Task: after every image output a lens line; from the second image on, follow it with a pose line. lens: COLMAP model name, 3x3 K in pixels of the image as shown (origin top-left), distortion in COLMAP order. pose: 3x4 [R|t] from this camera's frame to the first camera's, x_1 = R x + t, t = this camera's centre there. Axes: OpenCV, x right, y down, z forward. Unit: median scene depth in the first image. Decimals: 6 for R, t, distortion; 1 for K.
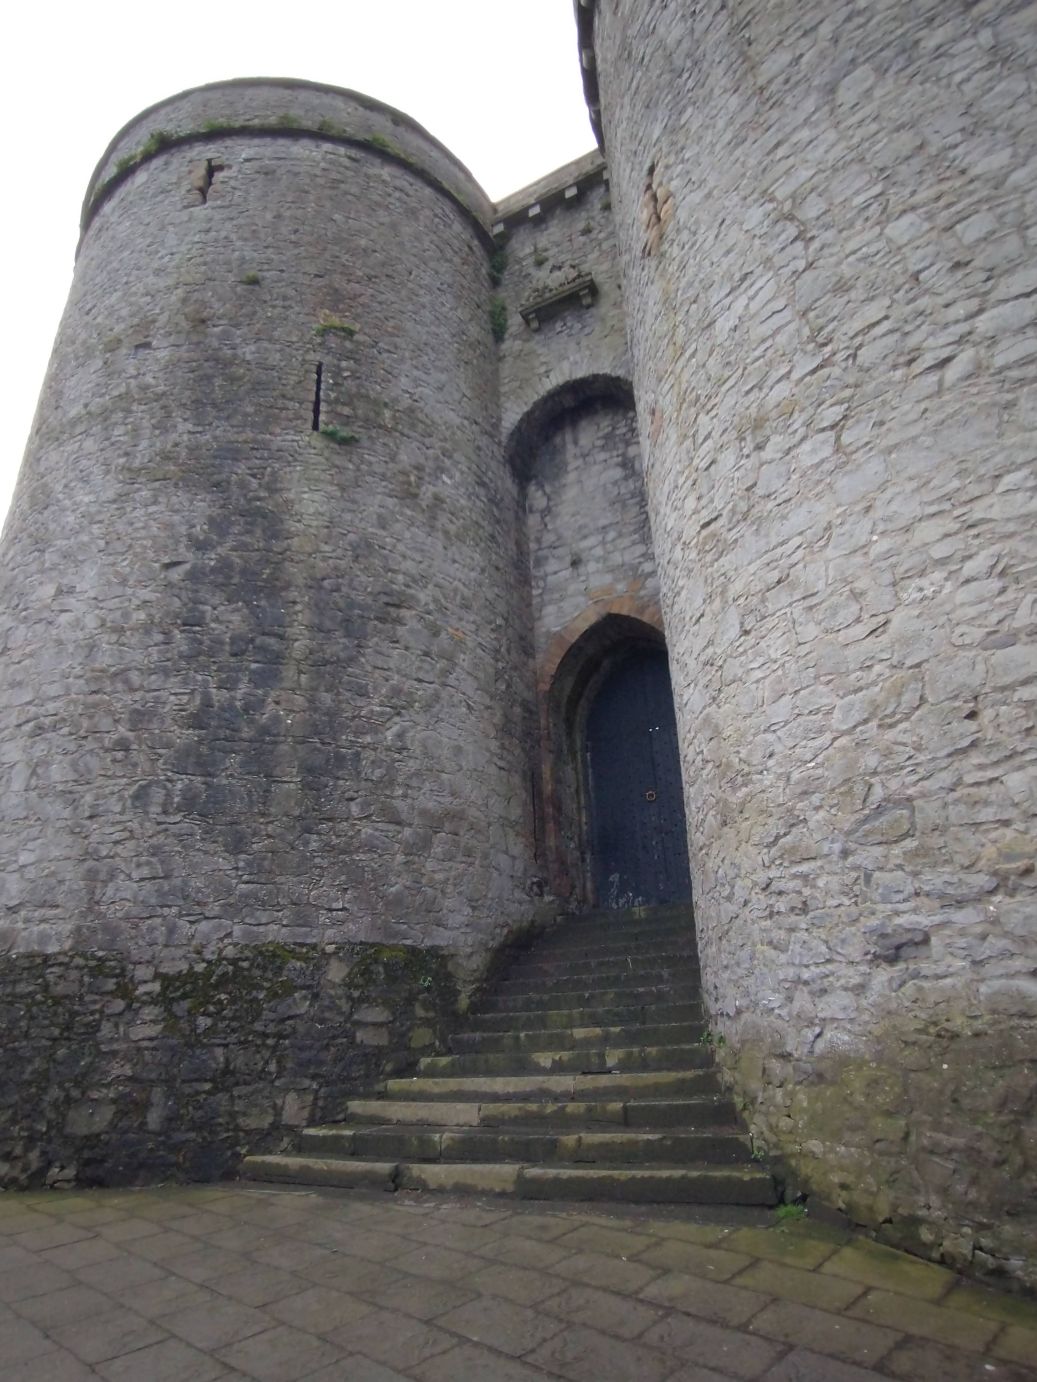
lens RADIAL K [[765.1, 0, 515.7], [0, 765.1, 685.3], [0, 0, 1]] dist [-0.004590, -0.004996]
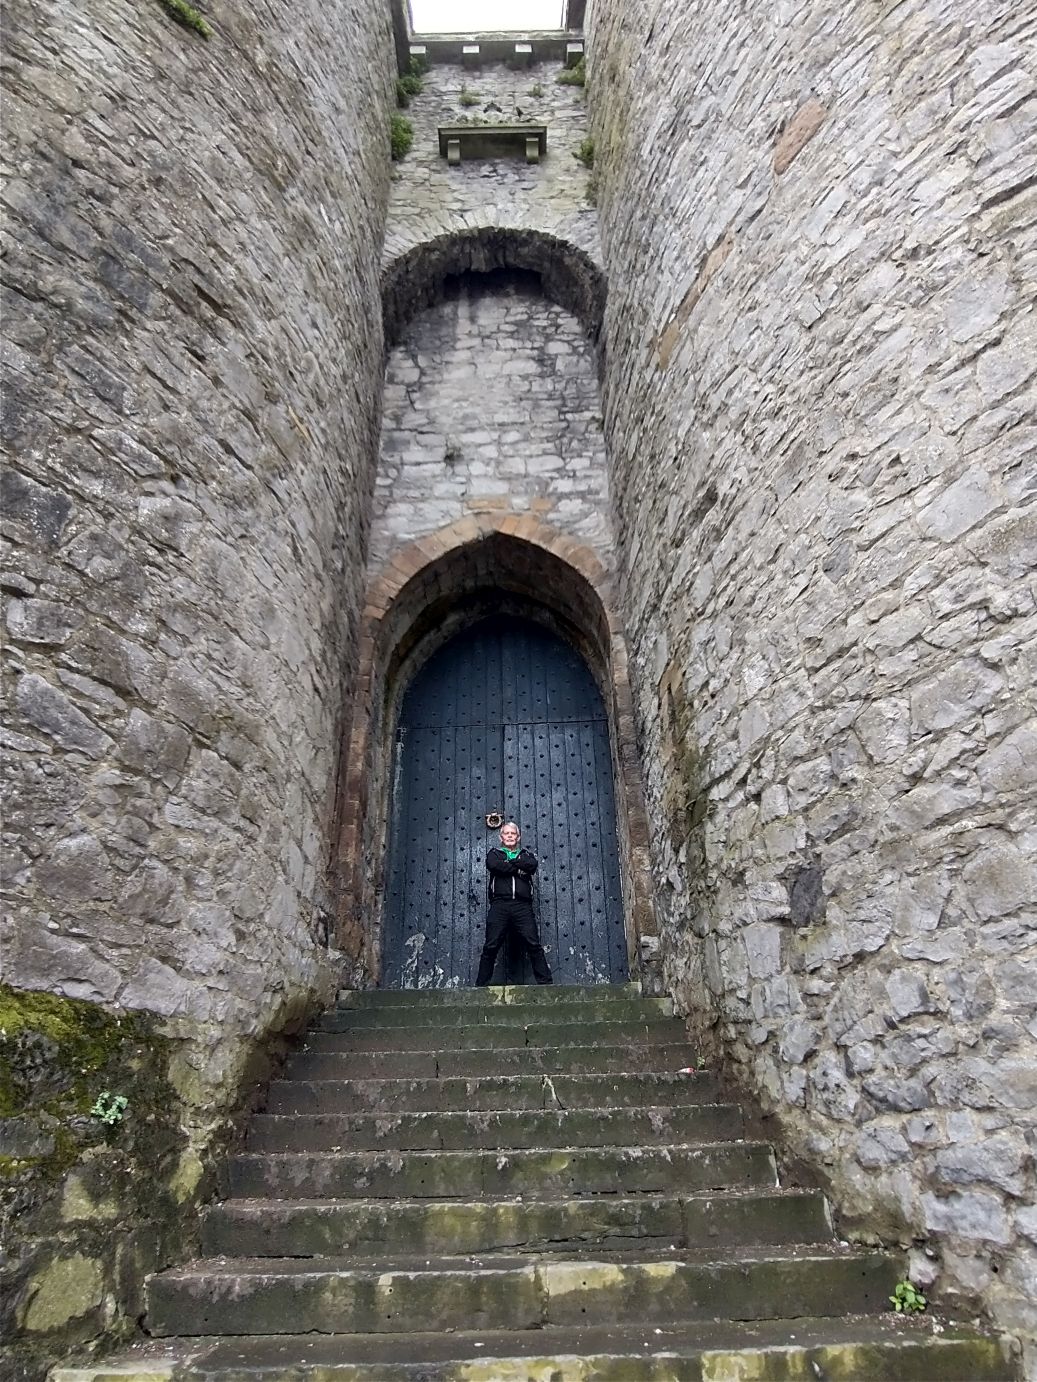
lens RADIAL K [[765.1, 0, 487.8], [0, 765.1, 692.5], [0, 0, 1]] dist [-0.004590, -0.004996]
pose [[0.891732, 0.253061, 0.375199, -0.115099], [-0.199072, 0.963873, -0.176973, 0.185379], [-0.406430, 0.083121, 0.909893, 0.478251]]
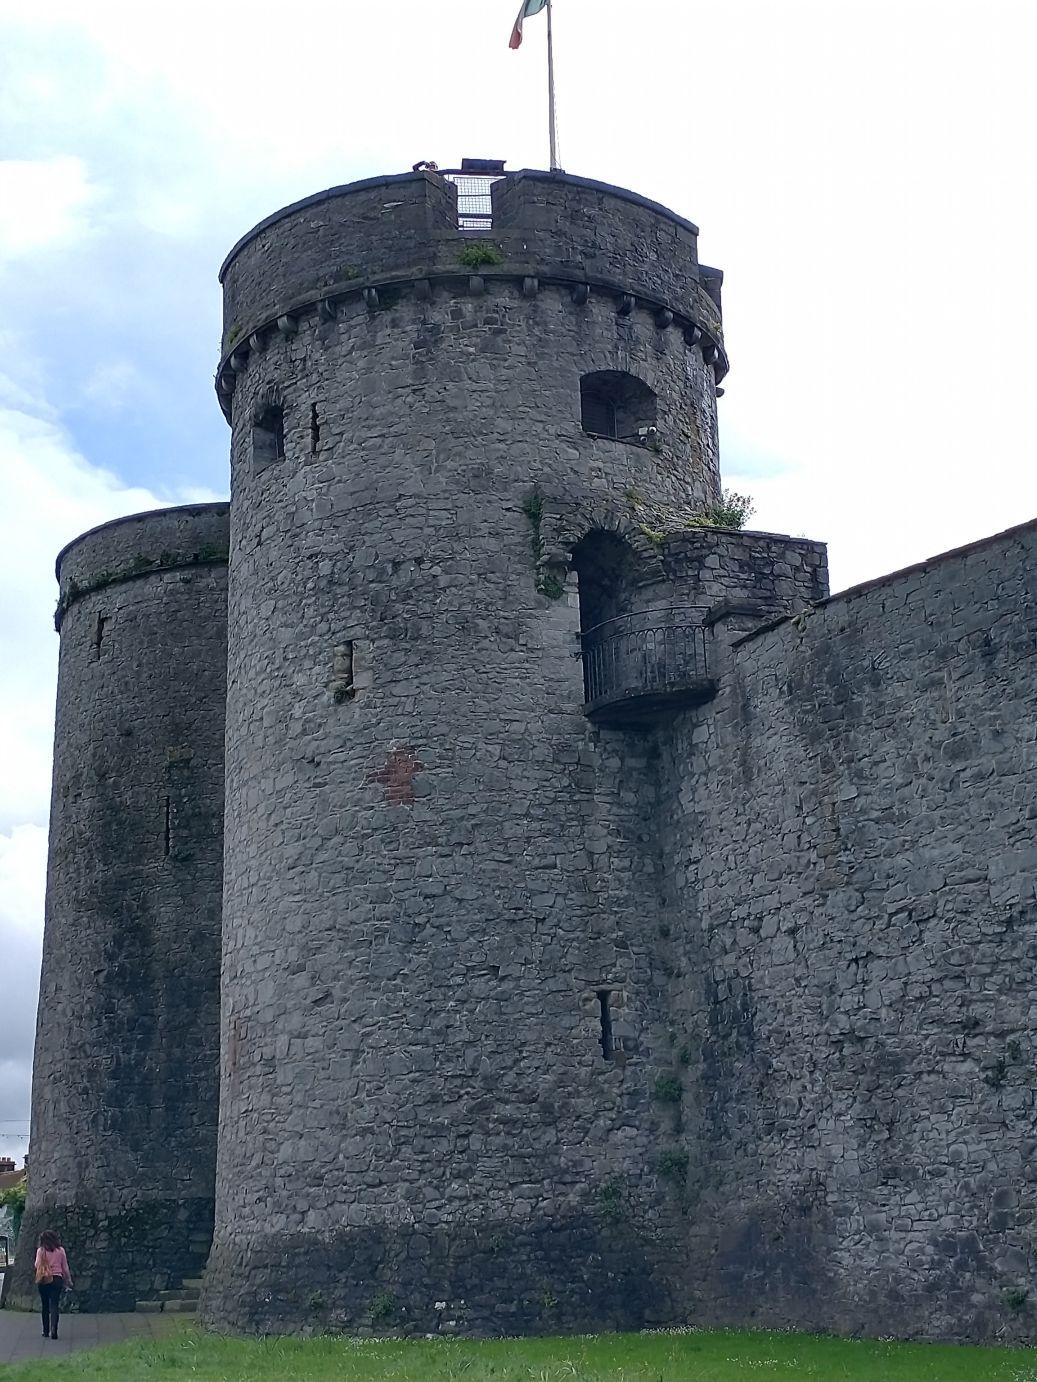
lens RADIAL K [[2070.0, 0, 512.6], [0, 2070.0, 689.0], [0, 0, 1]] dist [0.063675, 0.000000]
pose [[0.815440, -0.141372, -0.561312, 2.587235], [0.210313, 0.975806, 0.059764, -0.752359], [0.539283, -0.166785, 0.825443, -1.893749]]
